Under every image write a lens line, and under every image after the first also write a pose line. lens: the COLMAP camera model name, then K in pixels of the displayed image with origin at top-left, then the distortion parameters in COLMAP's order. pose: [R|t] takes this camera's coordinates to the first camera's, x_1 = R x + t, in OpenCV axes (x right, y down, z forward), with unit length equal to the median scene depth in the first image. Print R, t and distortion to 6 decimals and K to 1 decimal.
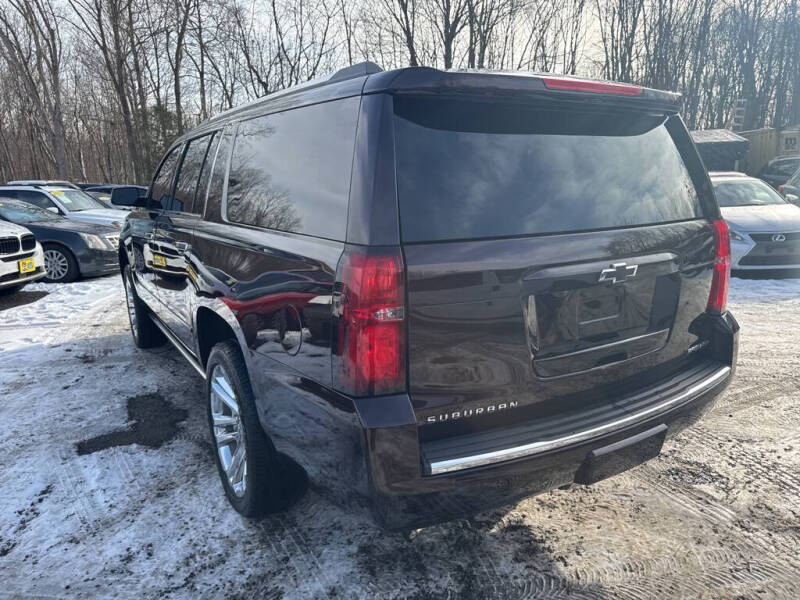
lens RADIAL K [[567.7, 0, 397.6], [0, 567.7, 298.3], [0, 0, 1]] dist [0.004215, -0.001860]
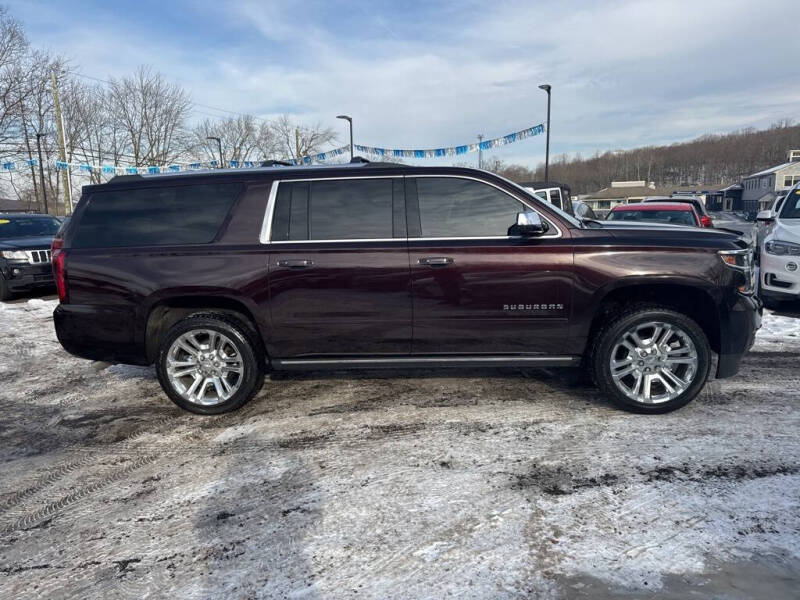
lens RADIAL K [[552.0, 0, 400.0], [0, 552.0, 300.0], [0, 0, 1]] dist [0.083732, -0.109119]
pose [[-0.585684, 0.176594, -0.791069, 1.139136], [-0.112484, 0.948825, 0.295090, -0.532289], [0.802697, 0.261812, -0.535847, 2.373320]]
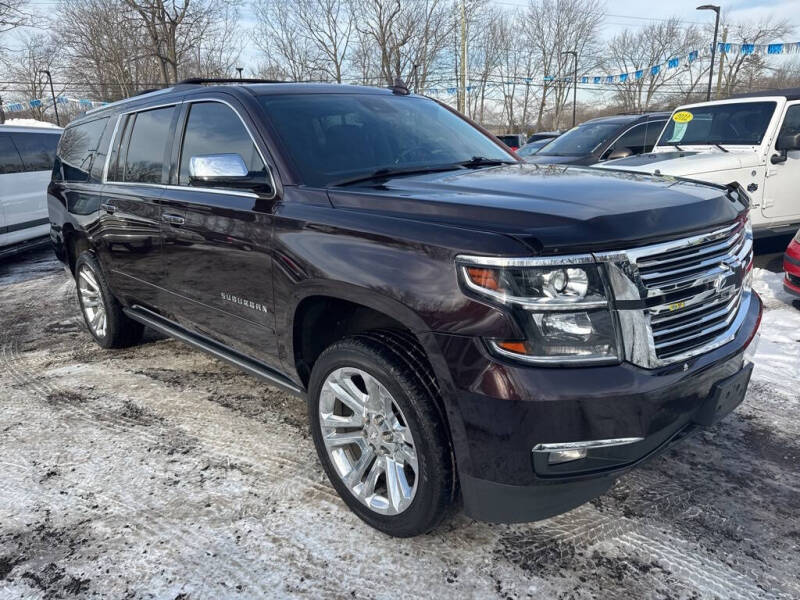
lens RADIAL K [[561.1, 0, 403.2], [0, 561.1, 300.4], [0, 0, 1]] dist [0.010190, -0.007749]
pose [[-0.970751, 0.123936, -0.205626, -0.188415], [0.017880, 0.891402, 0.452862, -0.561783], [0.239421, 0.435939, -0.867545, 2.759537]]
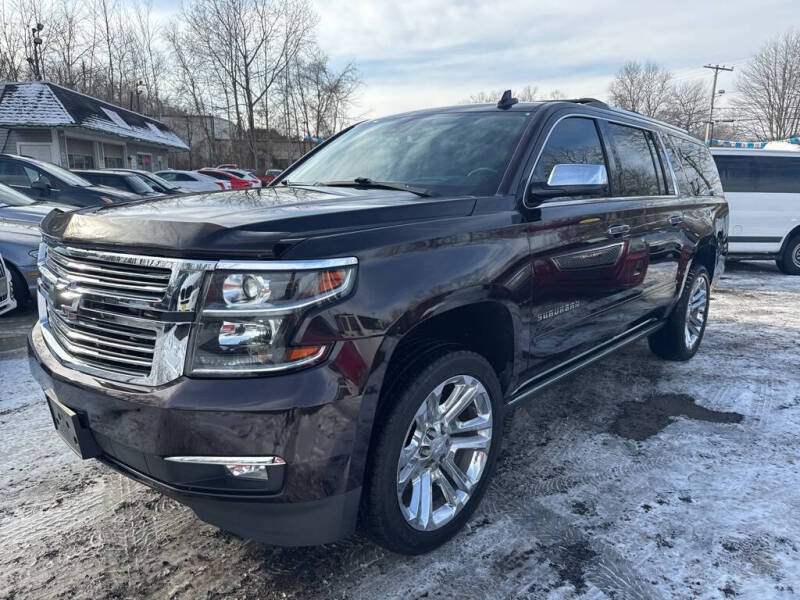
lens RADIAL K [[561.1, 0, 403.2], [0, 561.1, 300.4], [0, 0, 1]] dist [0.010190, -0.007749]
pose [[-0.287801, -0.178424, 0.940923, -1.504380], [0.180187, 0.954857, 0.236180, -0.351602], [-0.940587, 0.237515, -0.242659, 2.031550]]
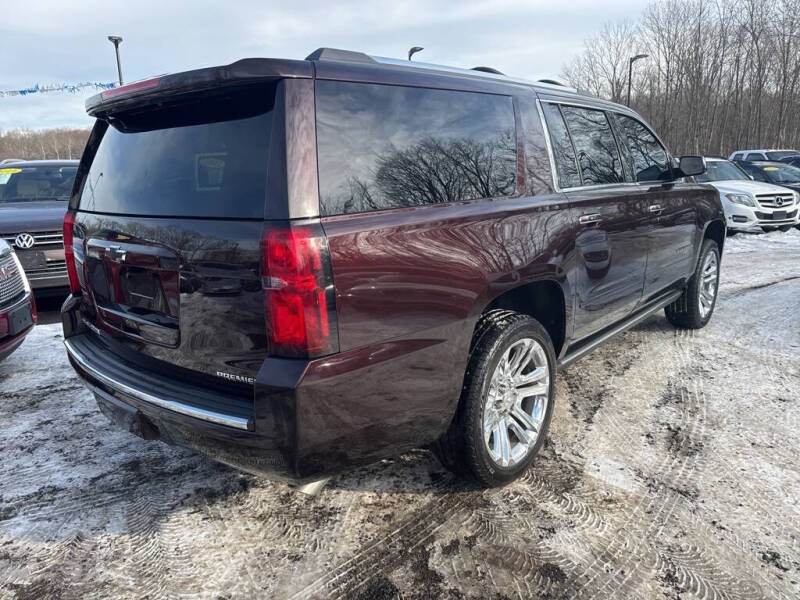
lens RADIAL K [[561.1, 0, 403.2], [0, 561.1, 300.4], [0, 0, 1]] dist [0.010190, -0.007749]
pose [[0.303324, 0.222935, -0.926442, 1.042855], [-0.166052, 0.969737, 0.178987, -0.161758], [0.938308, 0.099546, 0.331163, 0.751812]]
